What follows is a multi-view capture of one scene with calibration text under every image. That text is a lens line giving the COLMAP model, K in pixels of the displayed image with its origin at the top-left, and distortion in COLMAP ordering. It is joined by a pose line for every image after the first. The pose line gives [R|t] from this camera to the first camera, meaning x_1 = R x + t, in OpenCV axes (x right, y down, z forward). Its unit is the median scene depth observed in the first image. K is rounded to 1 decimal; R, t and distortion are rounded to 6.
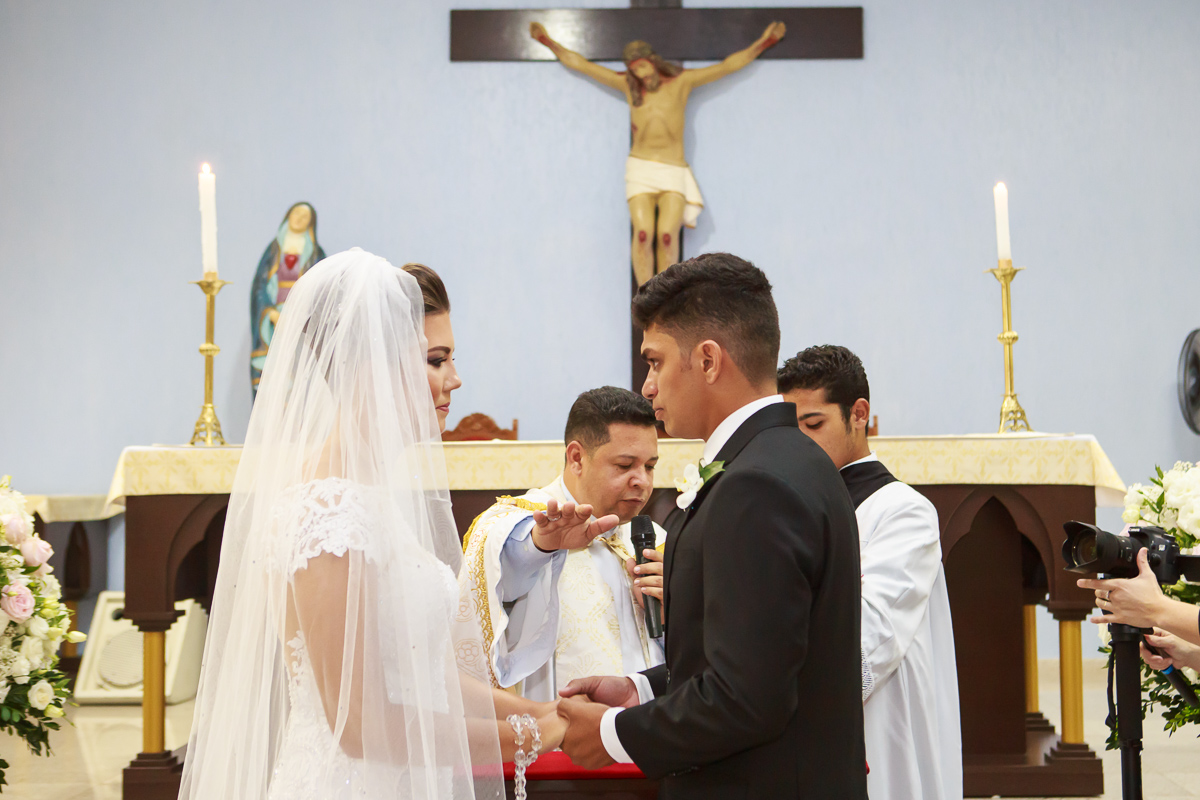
lens RADIAL K [[1623.6, 0, 605.2], [0, 1623.6, 399.6], [0, 0, 1]] dist [-0.097824, 0.000000]
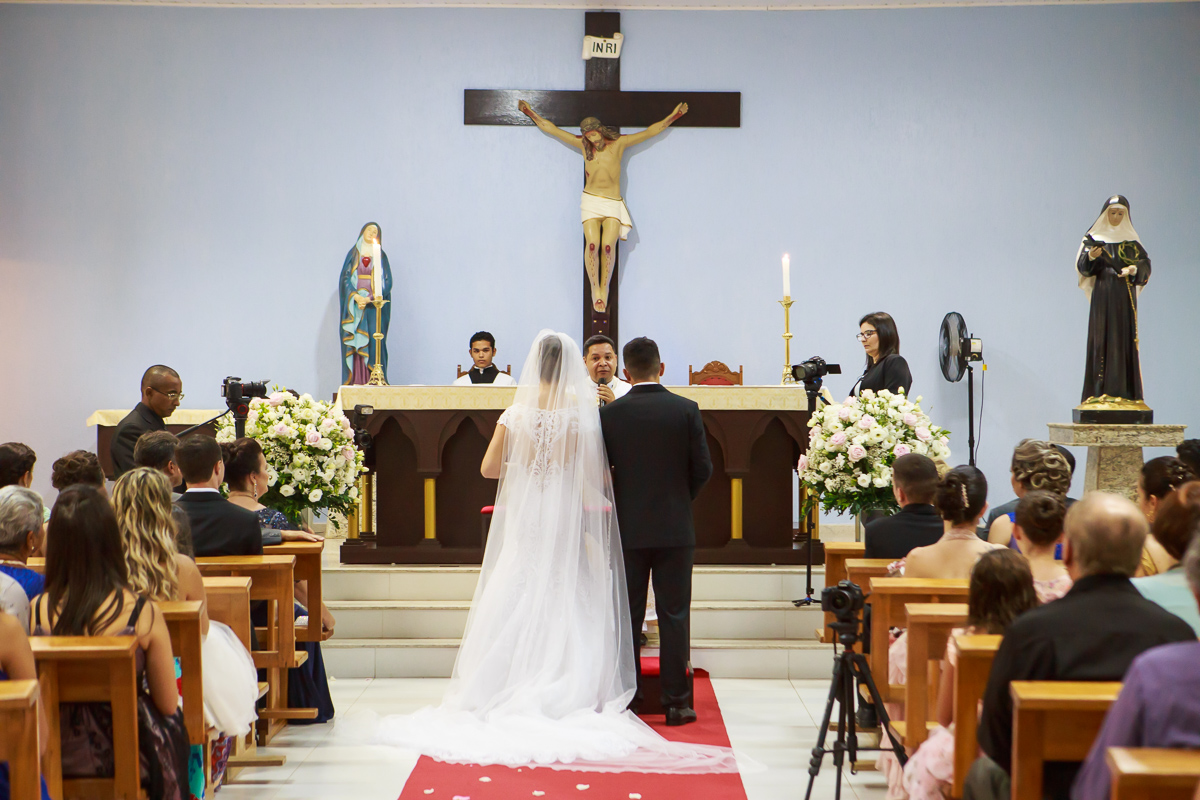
lens RADIAL K [[1674.4, 0, 596.2], [0, 1674.4, 402.5], [0, 0, 1]] dist [-0.392445, 0.000000]
pose [[0.998946, 0.014589, 0.043511, -0.038741], [-0.016669, 0.998717, 0.047821, -0.028592], [-0.042758, -0.048496, 0.997908, -0.571730]]
